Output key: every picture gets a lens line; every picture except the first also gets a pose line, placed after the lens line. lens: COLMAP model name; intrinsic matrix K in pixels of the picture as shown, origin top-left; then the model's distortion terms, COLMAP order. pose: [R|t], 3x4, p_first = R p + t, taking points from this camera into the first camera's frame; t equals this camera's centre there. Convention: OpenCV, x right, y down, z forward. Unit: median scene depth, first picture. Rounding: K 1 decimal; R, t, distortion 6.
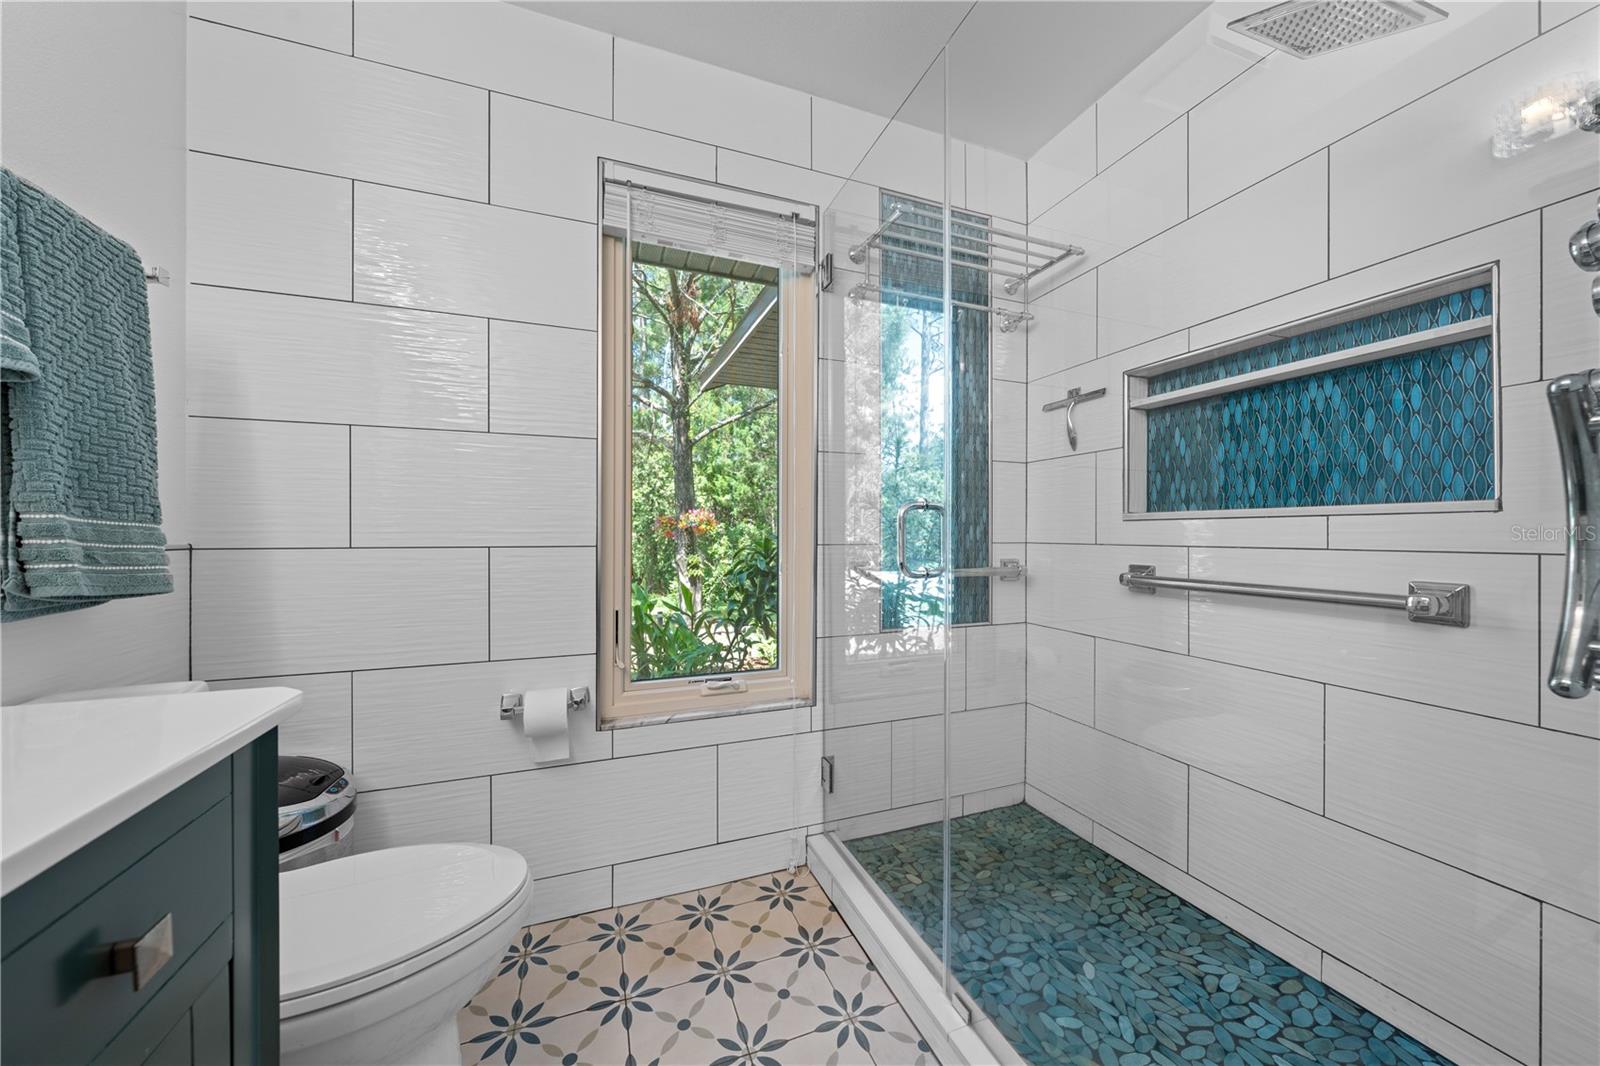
lens RADIAL K [[558.8, 0, 800.4], [0, 558.8, 533.7], [0, 0, 1]] dist [-0.001398, -0.000085]
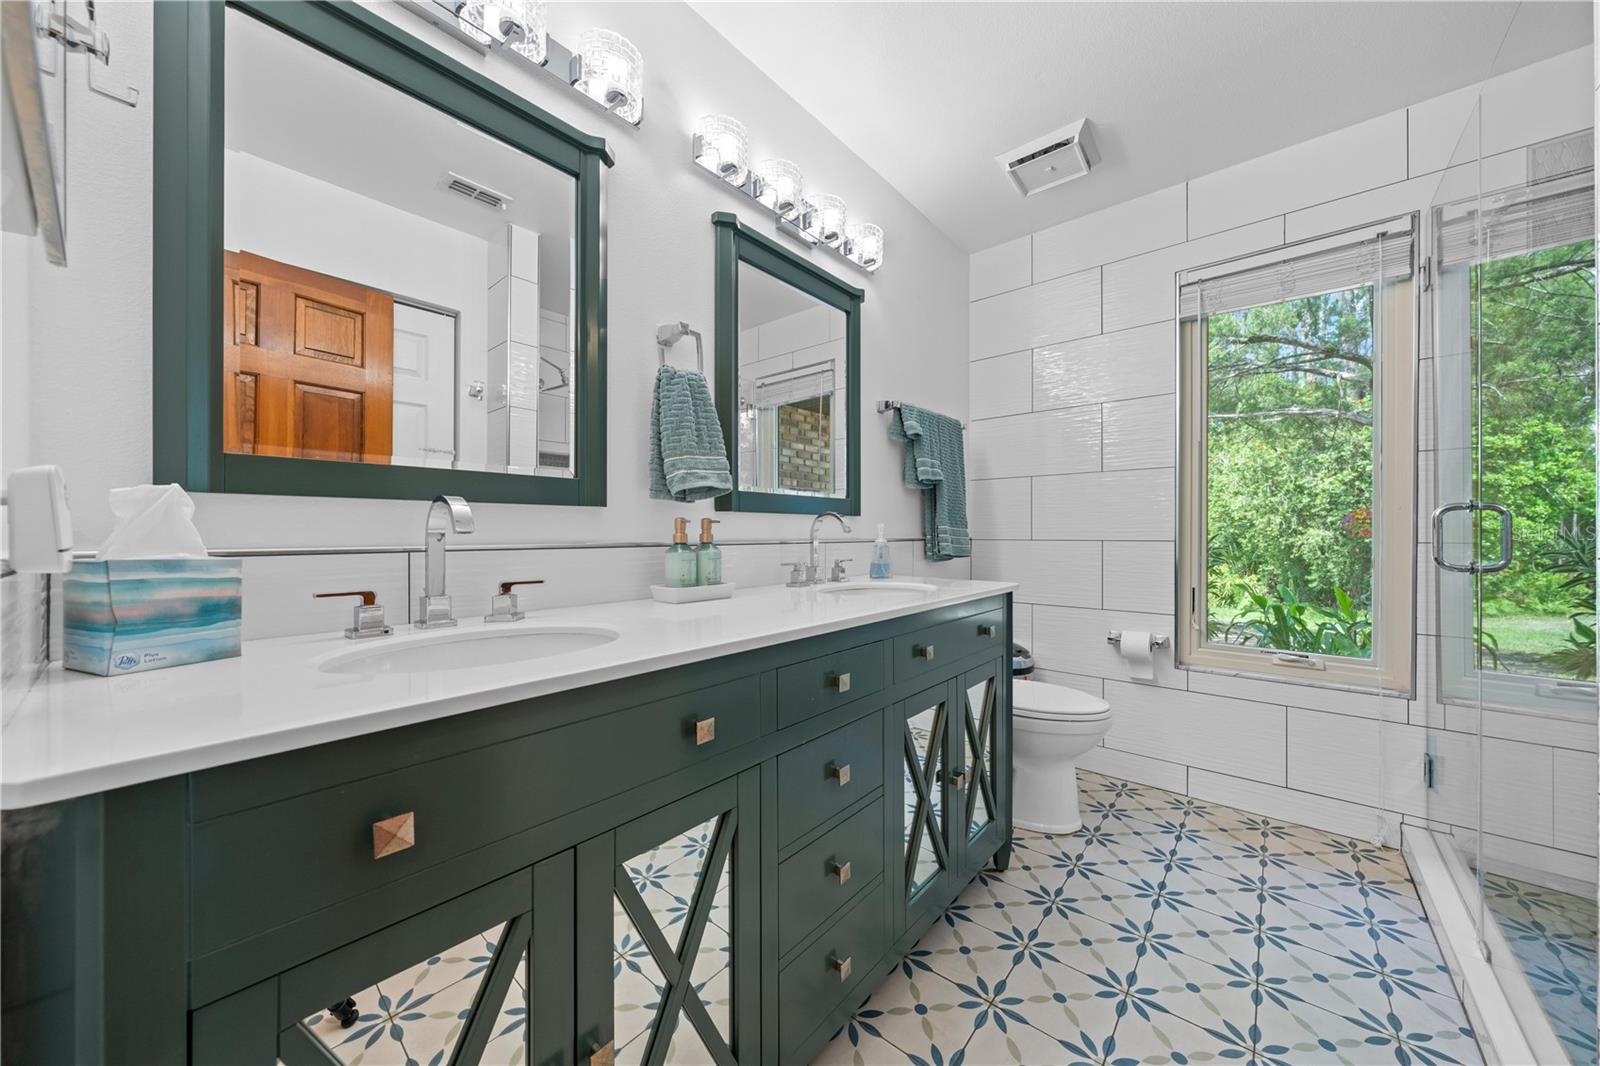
lens RADIAL K [[558.8, 0, 800.4], [0, 558.8, 533.7], [0, 0, 1]] dist [-0.001398, -0.000085]
pose [[0.479993, 0.001037, -0.877272, 0.438276], [0.001143, 0.999998, 0.001807, -0.000223], [0.877271, -0.001870, 0.479991, -0.546054]]
